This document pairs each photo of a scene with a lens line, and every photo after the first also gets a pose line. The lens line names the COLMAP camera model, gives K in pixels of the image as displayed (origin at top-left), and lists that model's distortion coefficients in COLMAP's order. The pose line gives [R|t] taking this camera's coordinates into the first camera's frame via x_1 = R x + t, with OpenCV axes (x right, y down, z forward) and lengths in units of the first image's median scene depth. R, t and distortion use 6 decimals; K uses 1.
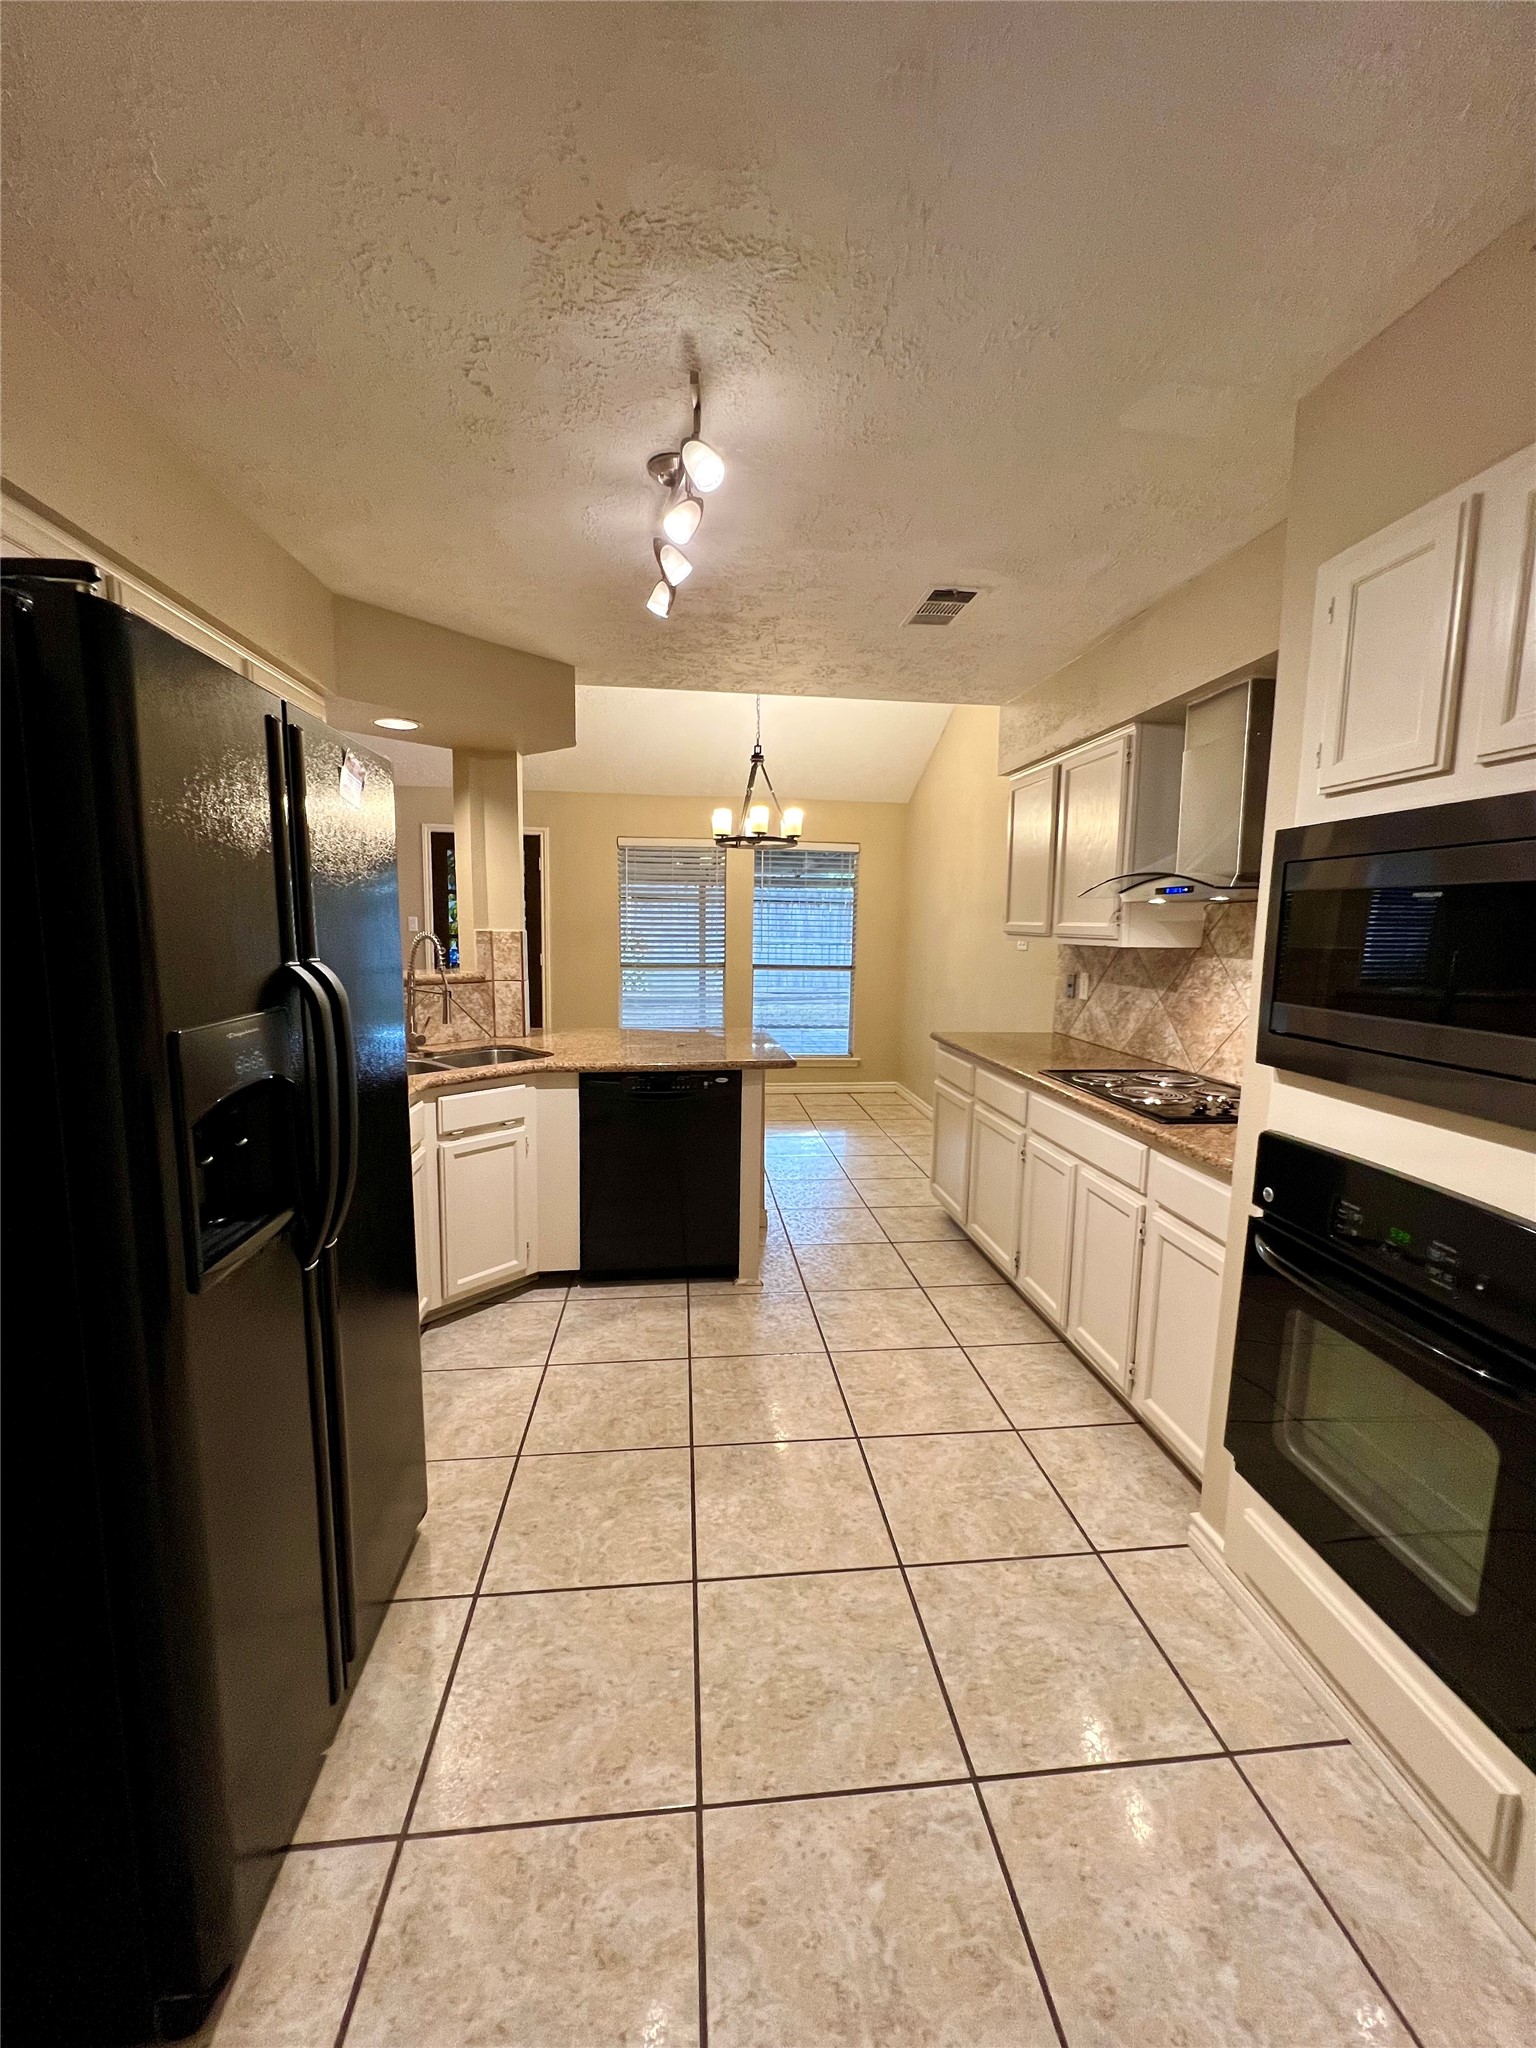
lens RADIAL K [[819.3, 0, 769.3], [0, 819.3, 1024.9], [0, 0, 1]] dist [-0.000384, -0.000006]
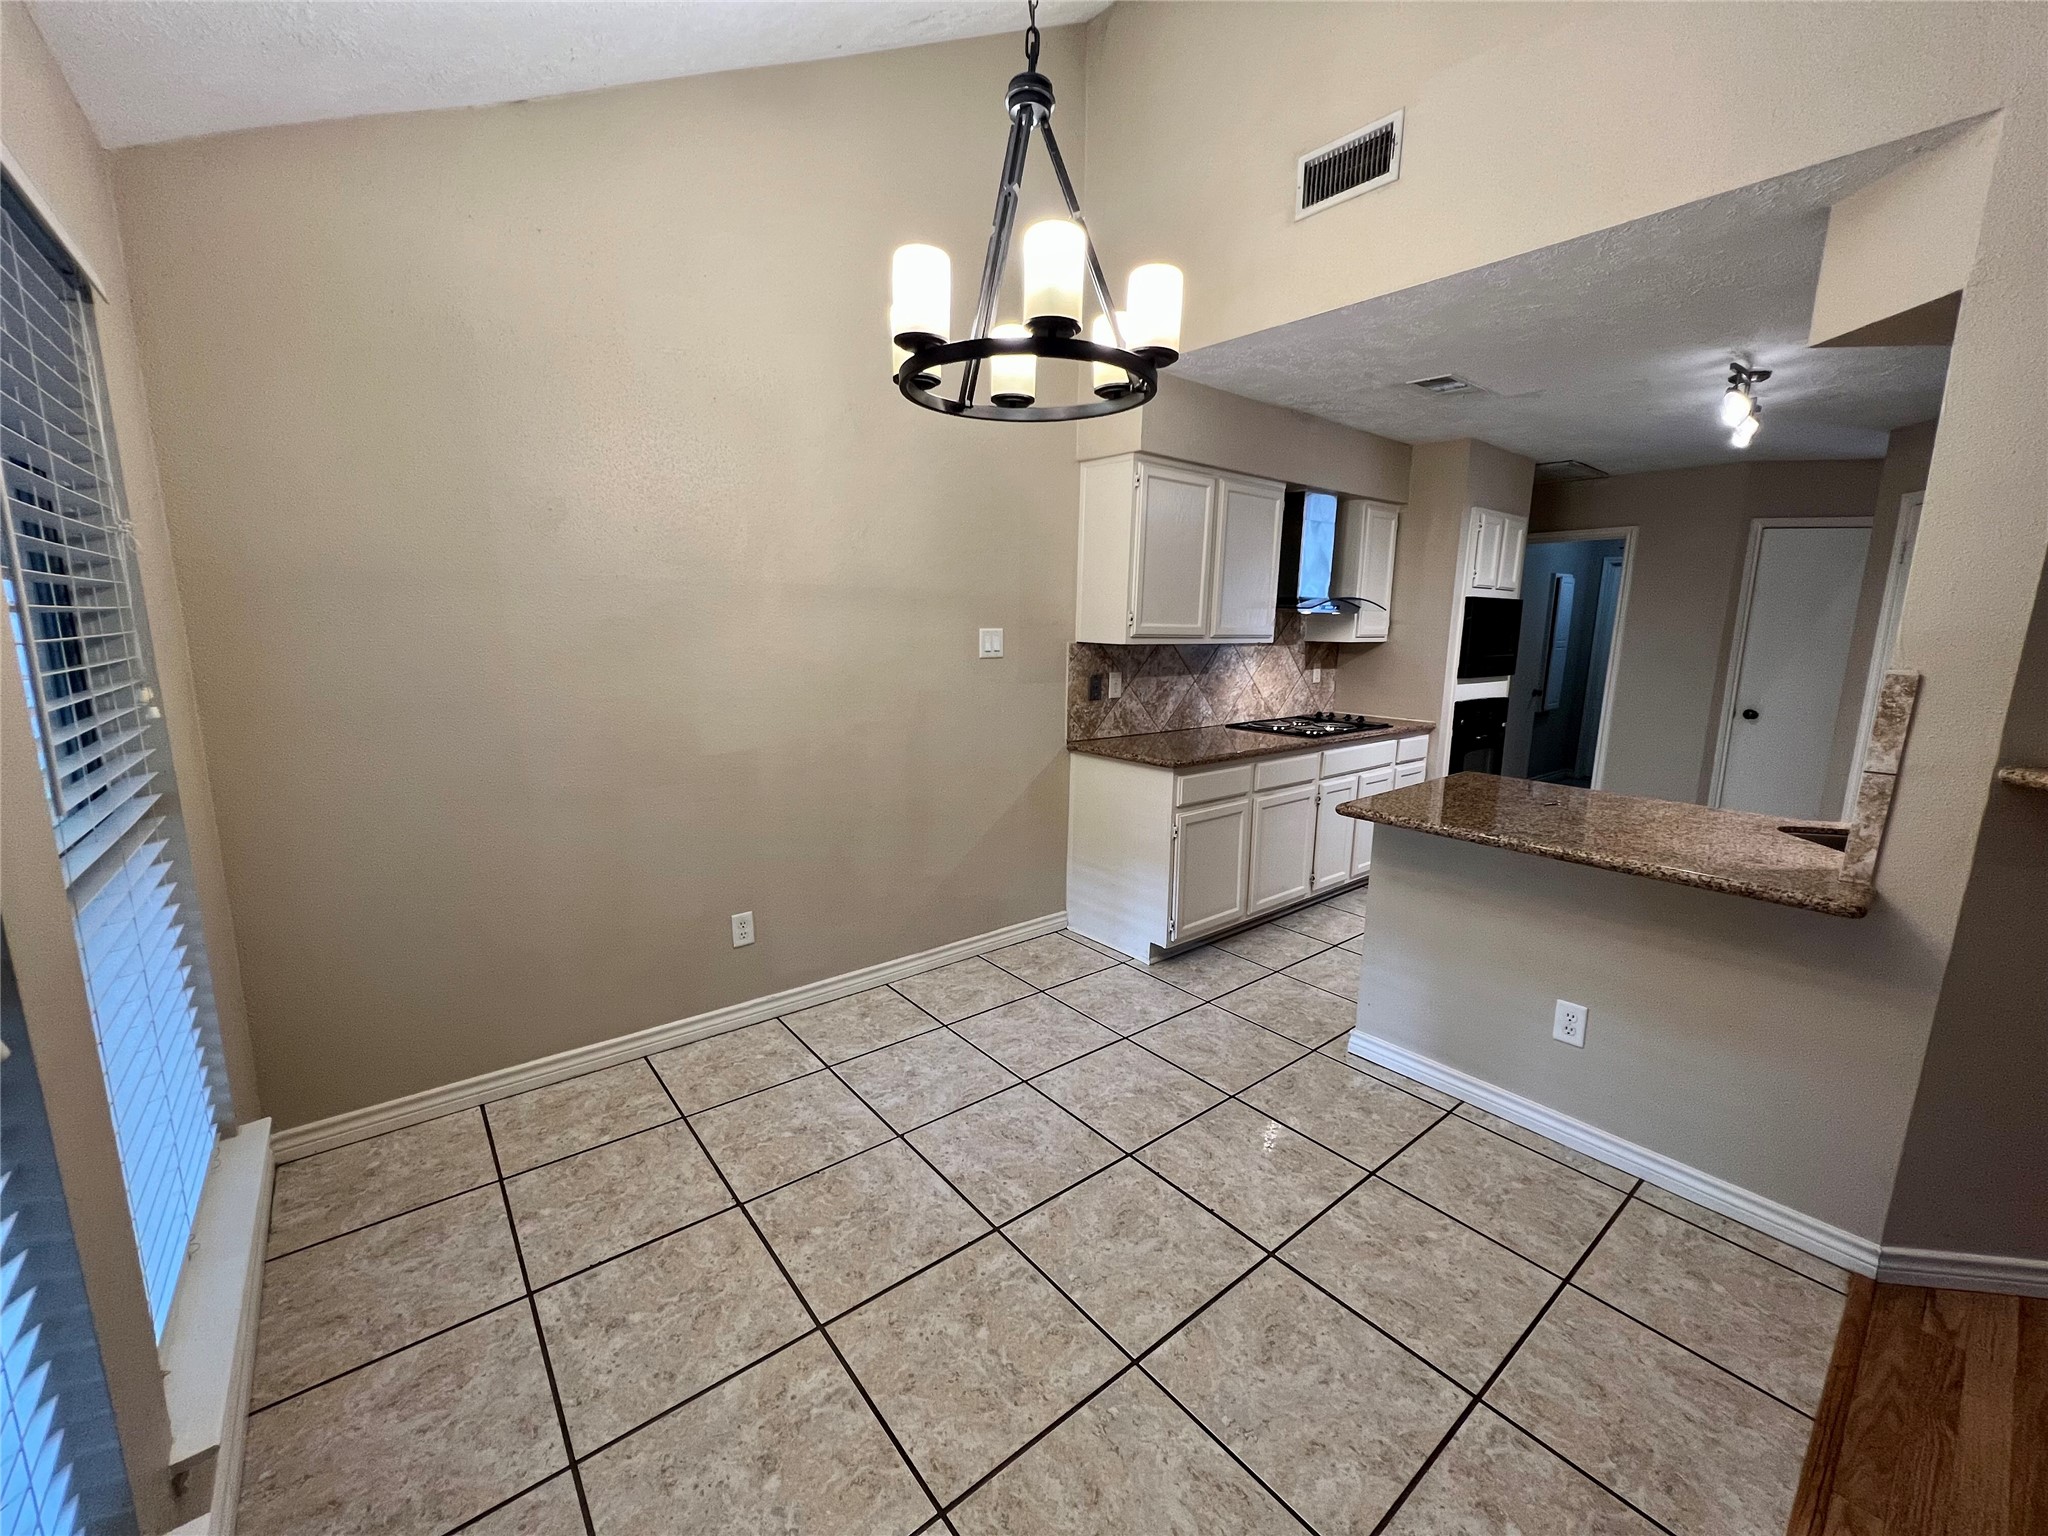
lens RADIAL K [[819.3, 0, 1024.5], [0, 819.3, 767.0], [0, 0, 1]] dist [-0.000384, -0.000006]
pose [[-0.544141, -0.169103, 0.821775, -0.465492], [0.081529, 0.964184, 0.252392, -0.241821], [-0.835023, 0.204336, -0.510865, 1.833270]]
